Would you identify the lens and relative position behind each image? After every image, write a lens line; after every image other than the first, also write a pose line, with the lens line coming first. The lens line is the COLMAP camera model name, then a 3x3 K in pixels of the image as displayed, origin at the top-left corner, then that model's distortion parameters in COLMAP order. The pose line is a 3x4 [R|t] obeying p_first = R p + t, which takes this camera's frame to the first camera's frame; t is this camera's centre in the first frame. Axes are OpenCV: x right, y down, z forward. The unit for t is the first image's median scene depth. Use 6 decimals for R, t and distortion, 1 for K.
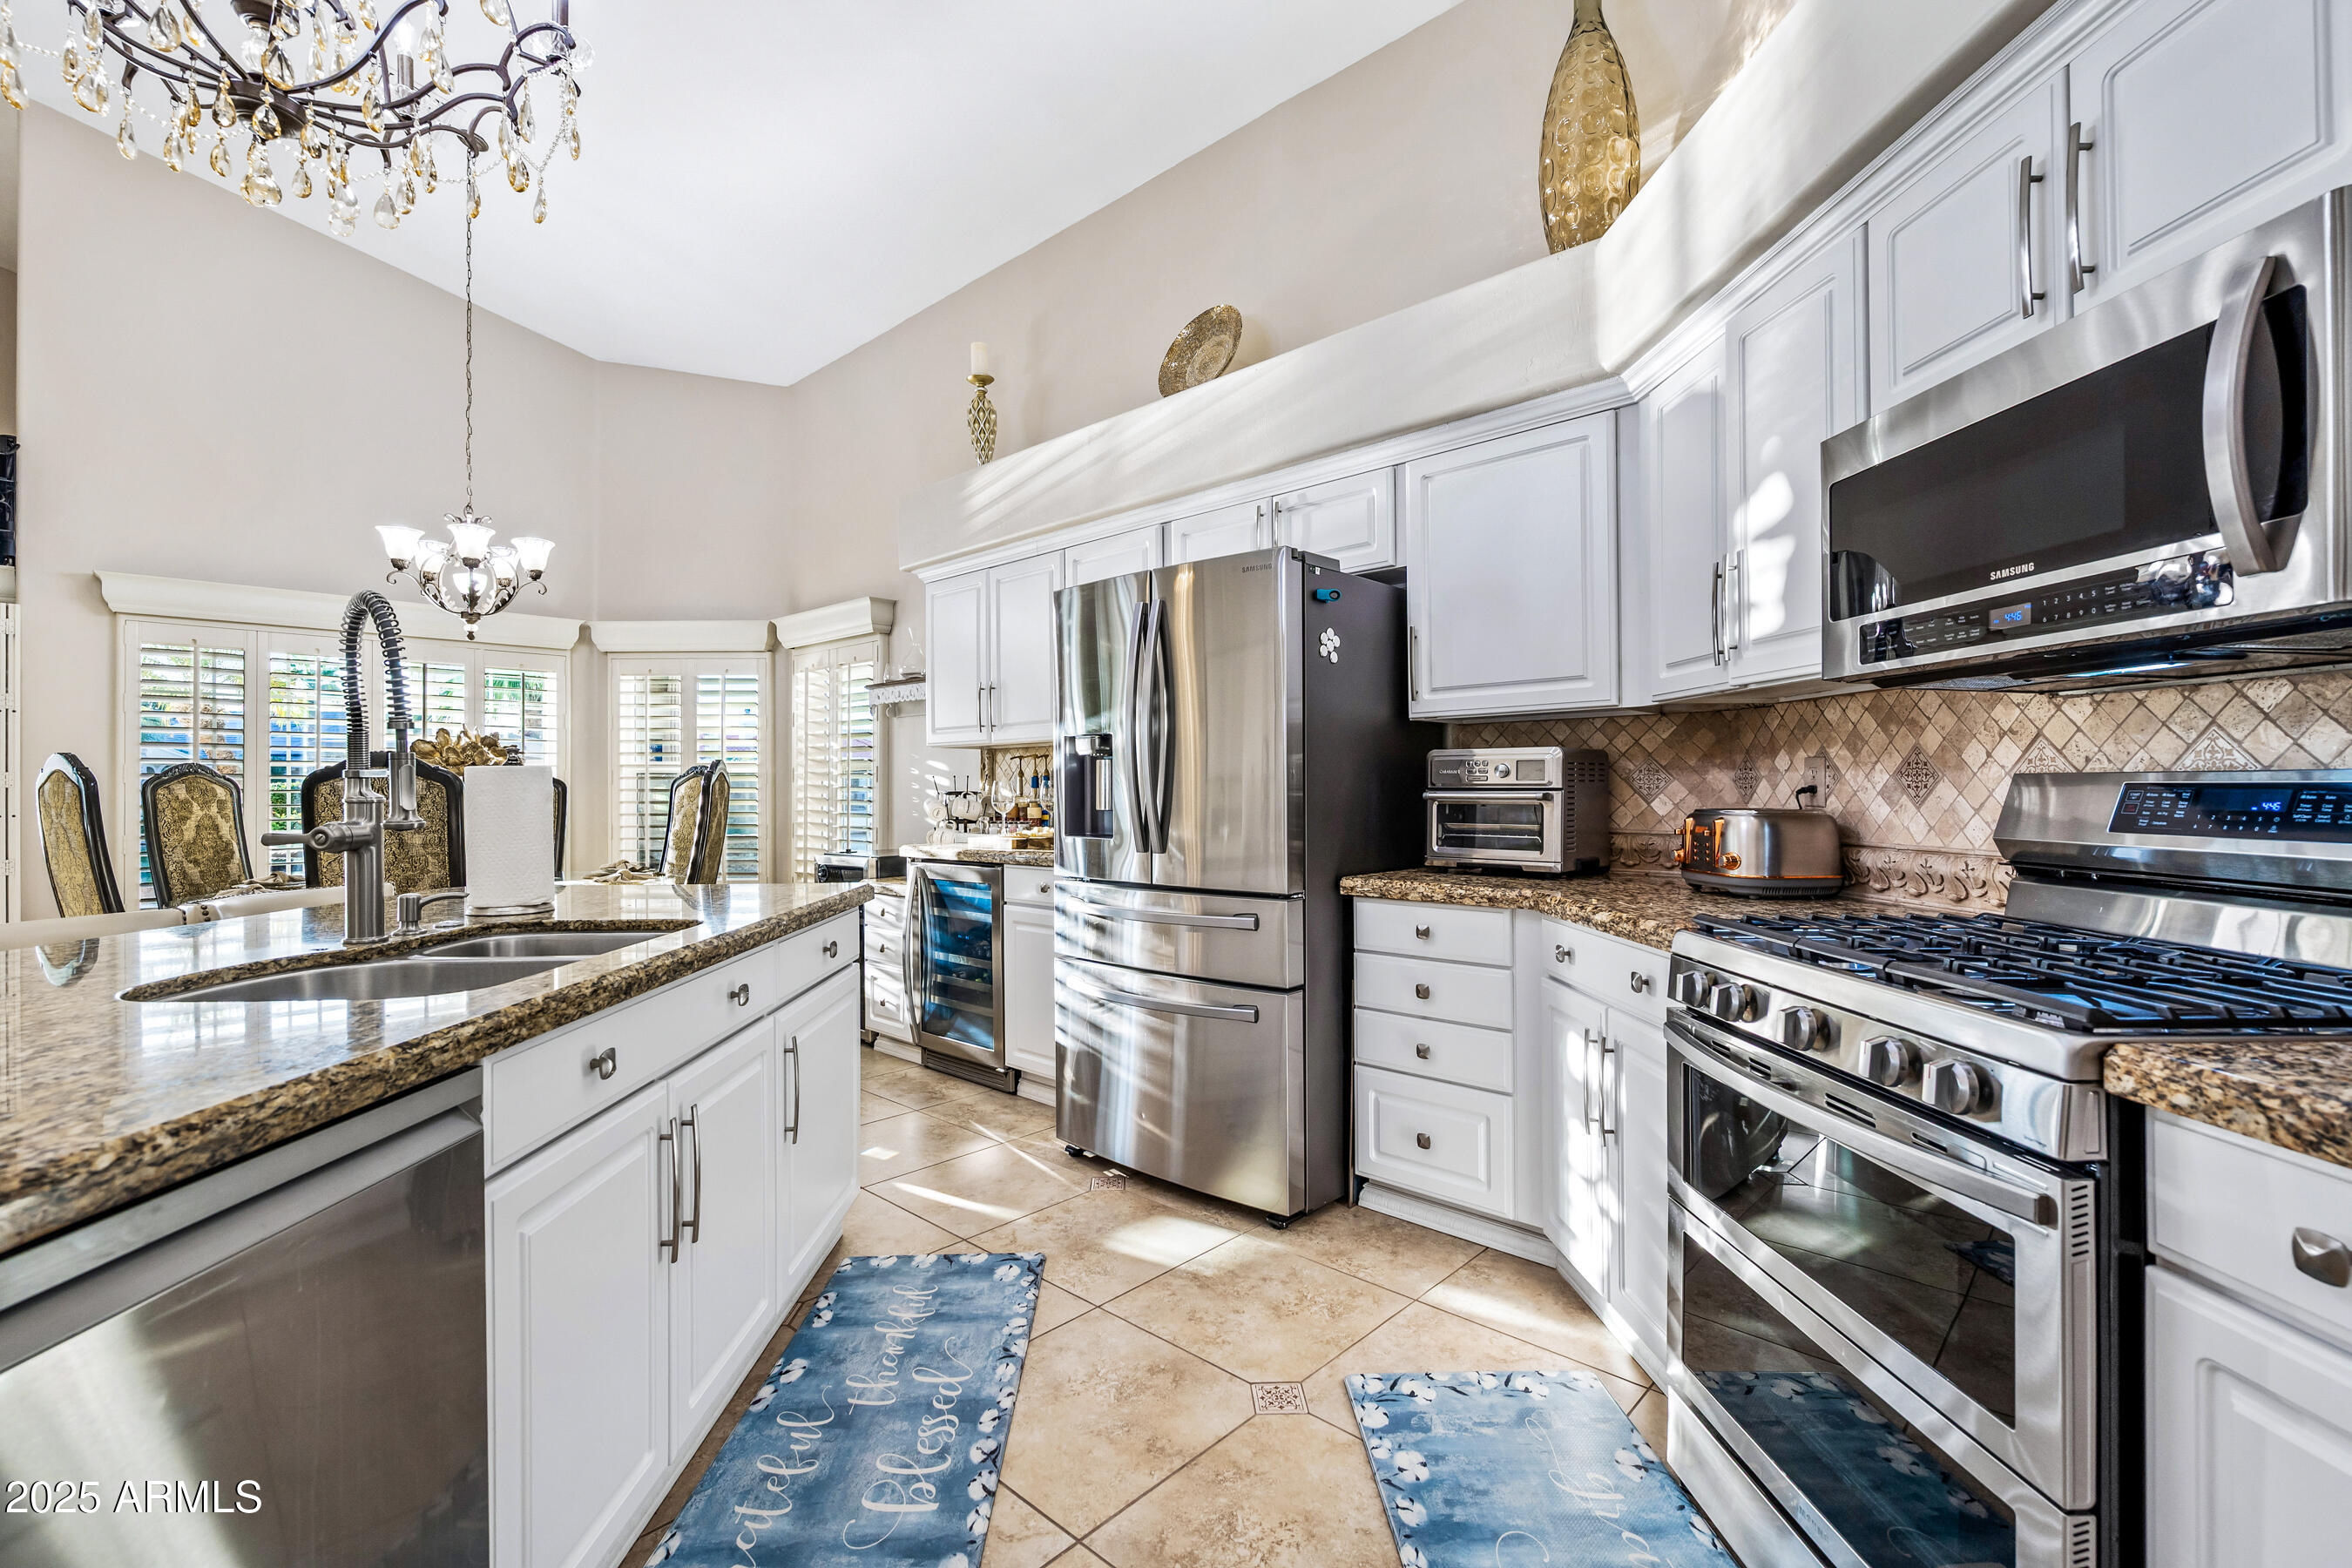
lens RADIAL K [[1030.4, 0, 1178.5], [0, 1030.4, 777.2], [0, 0, 1]] dist [-0.000816, -0.000477]
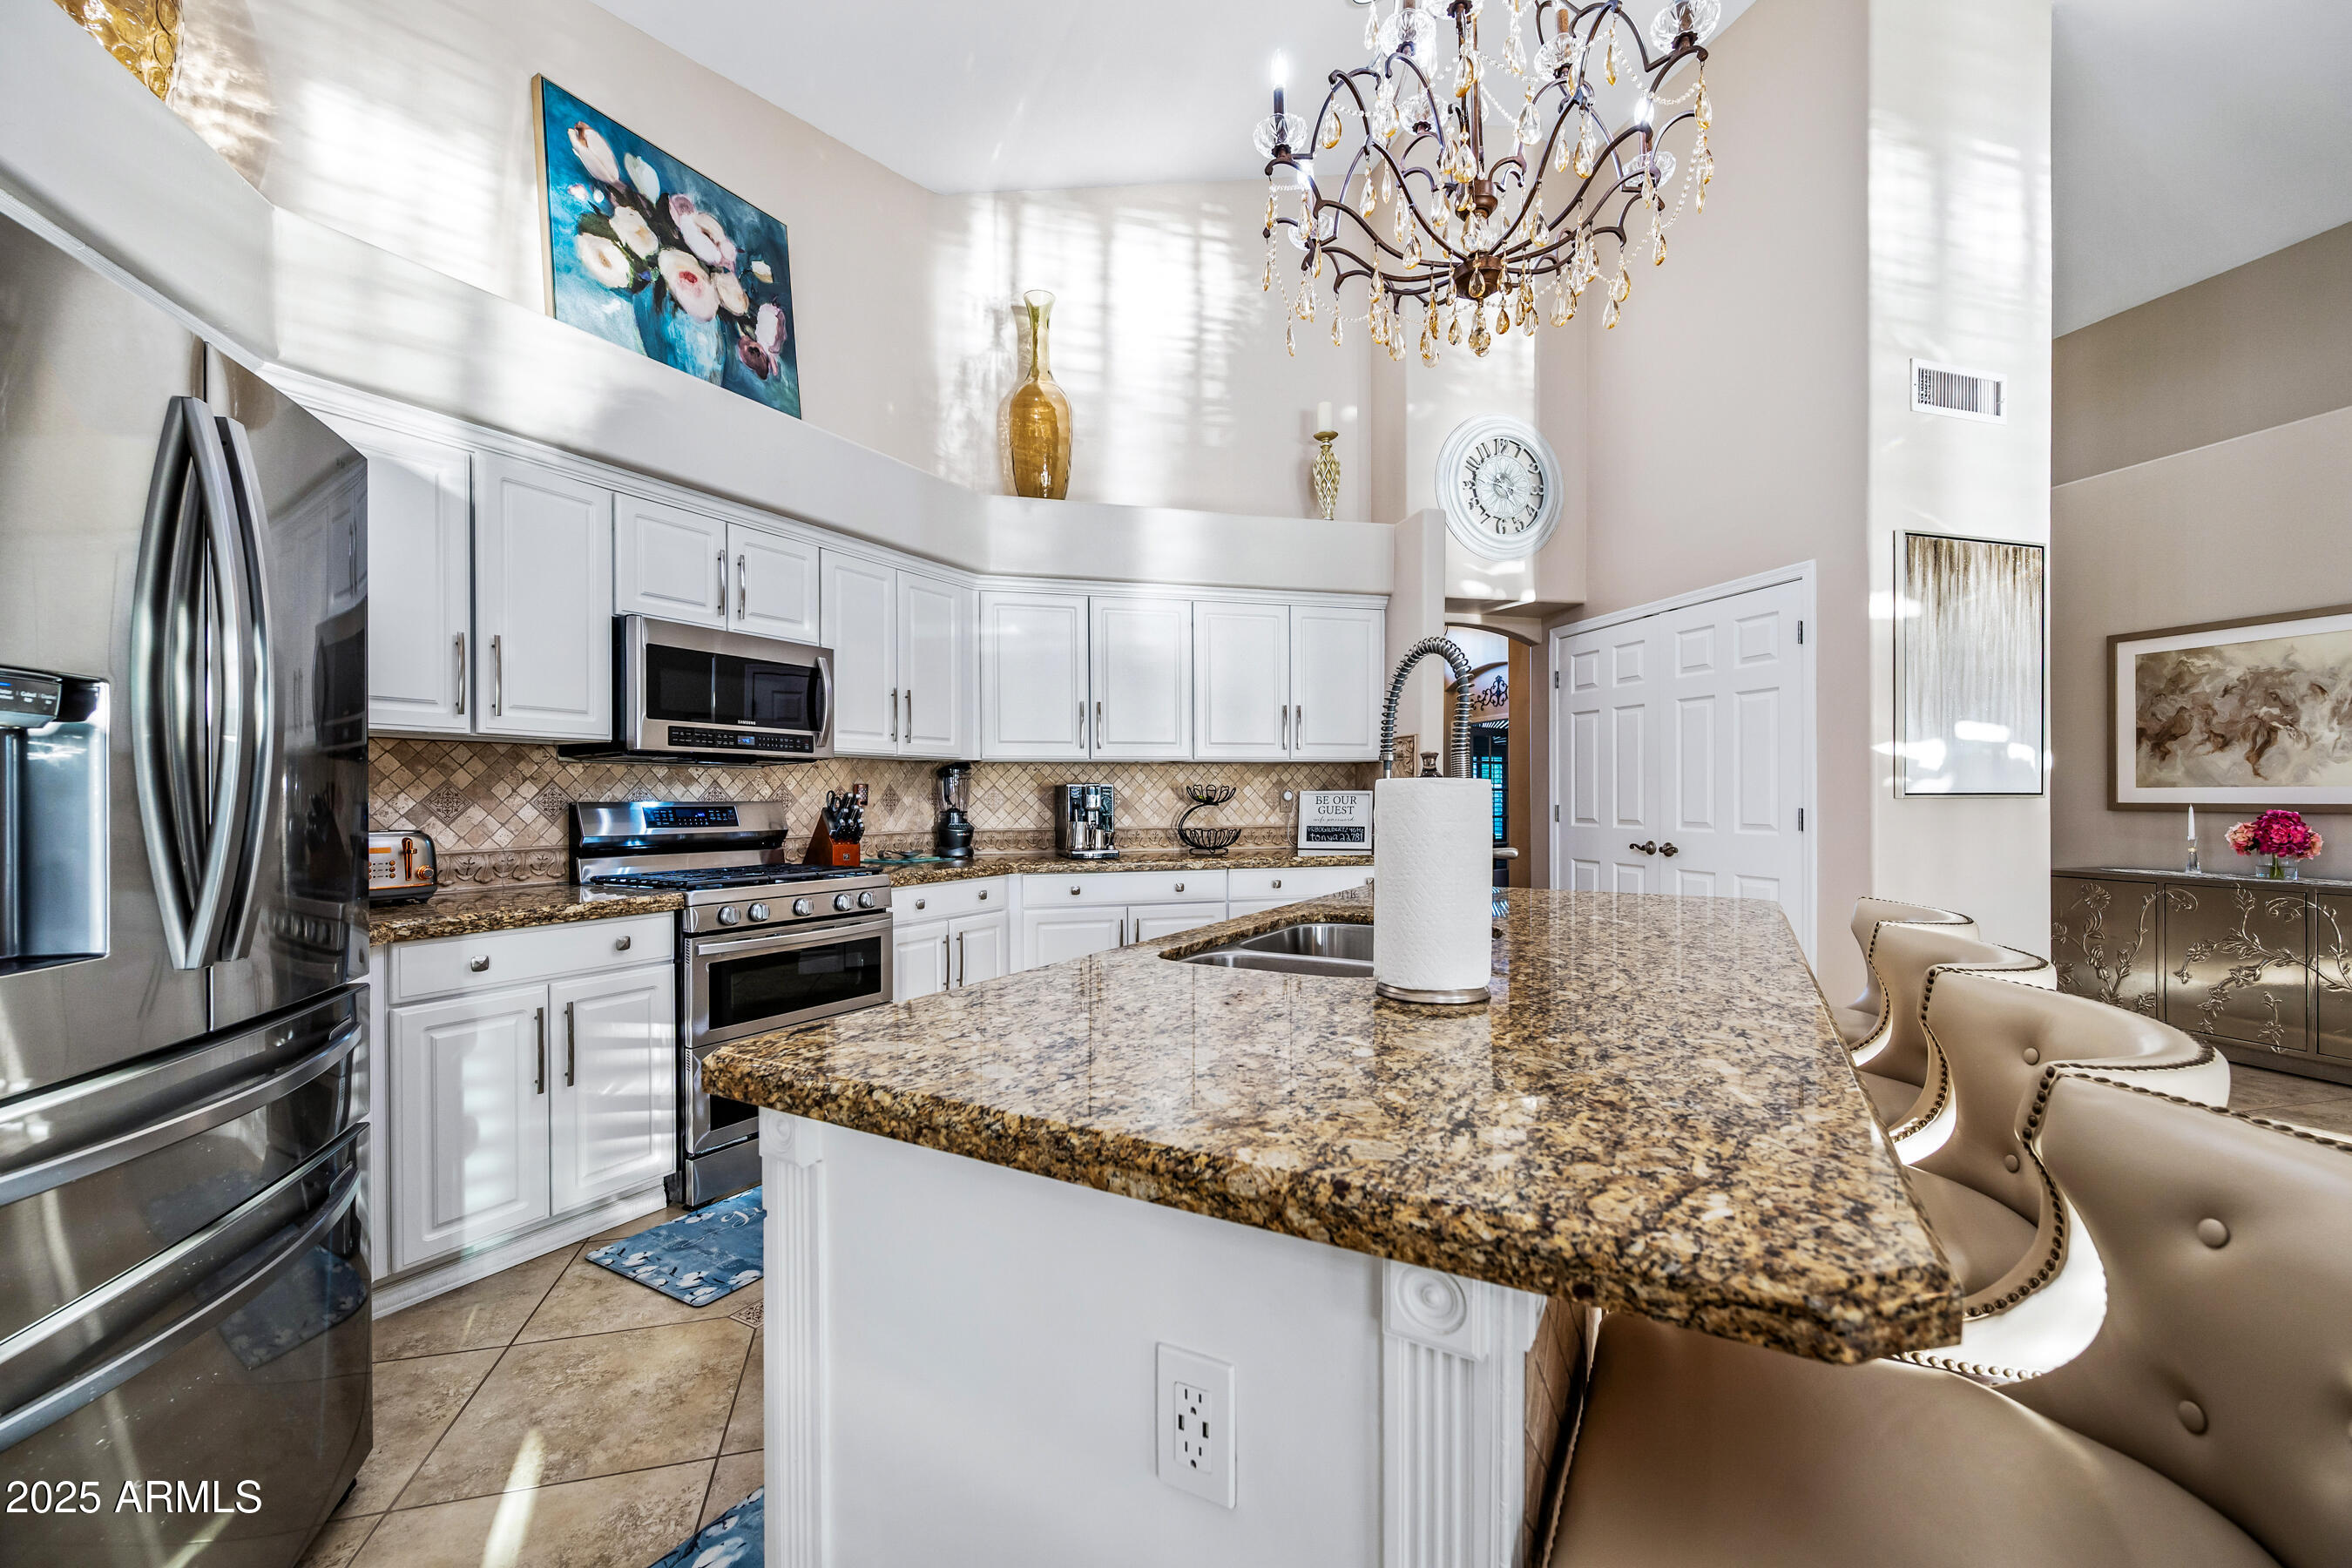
lens RADIAL K [[965.8, 0, 1176.0], [0, 965.8, 784.0], [0, 0, 1]] dist [-0.000621, -0.000184]
pose [[-0.846584, 0.012101, 0.532117, -0.631535], [0.000074, 0.999744, -0.022616, 0.001976], [-0.532254, -0.019107, -0.846369, 1.156609]]
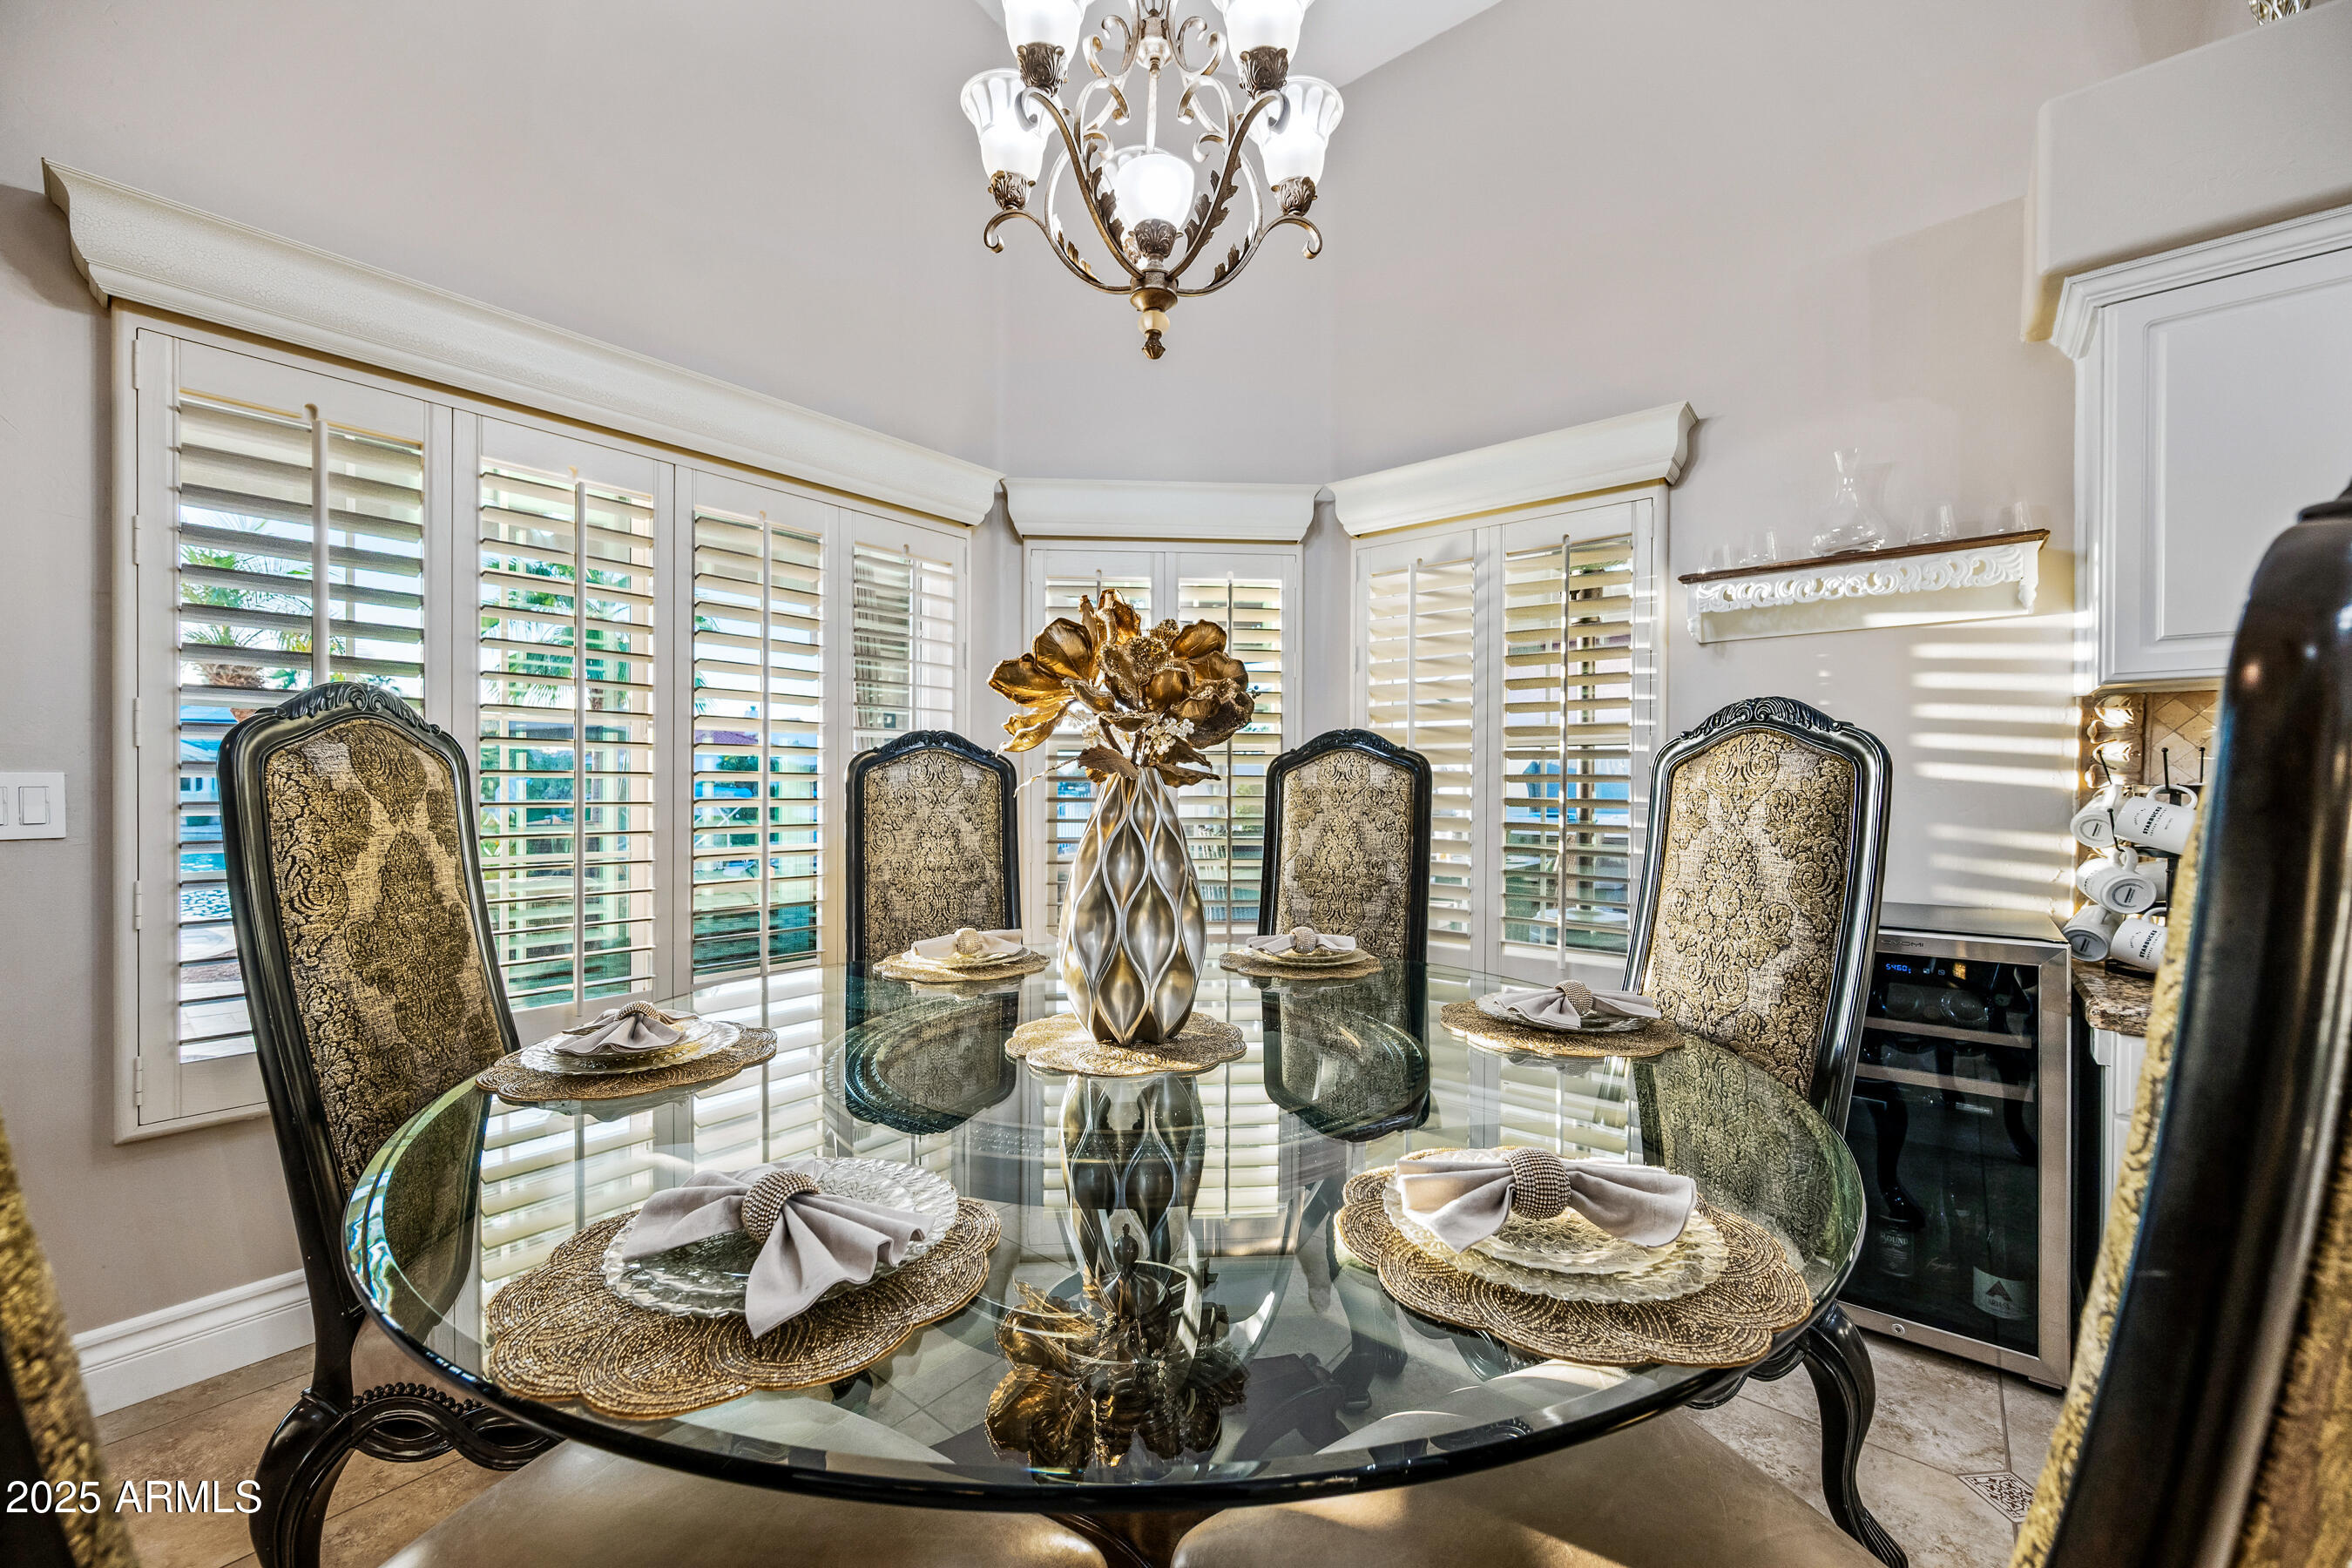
lens RADIAL K [[928.5, 0, 1183.1], [0, 928.5, 789.6], [0, 0, 1]] dist [-0.002710, -0.000332]
pose [[0.997480, 0.005221, 0.070755, -1.104003], [-0.006037, 0.999918, 0.011324, 0.025218], [-0.070690, -0.011723, 0.997429, 1.051271]]
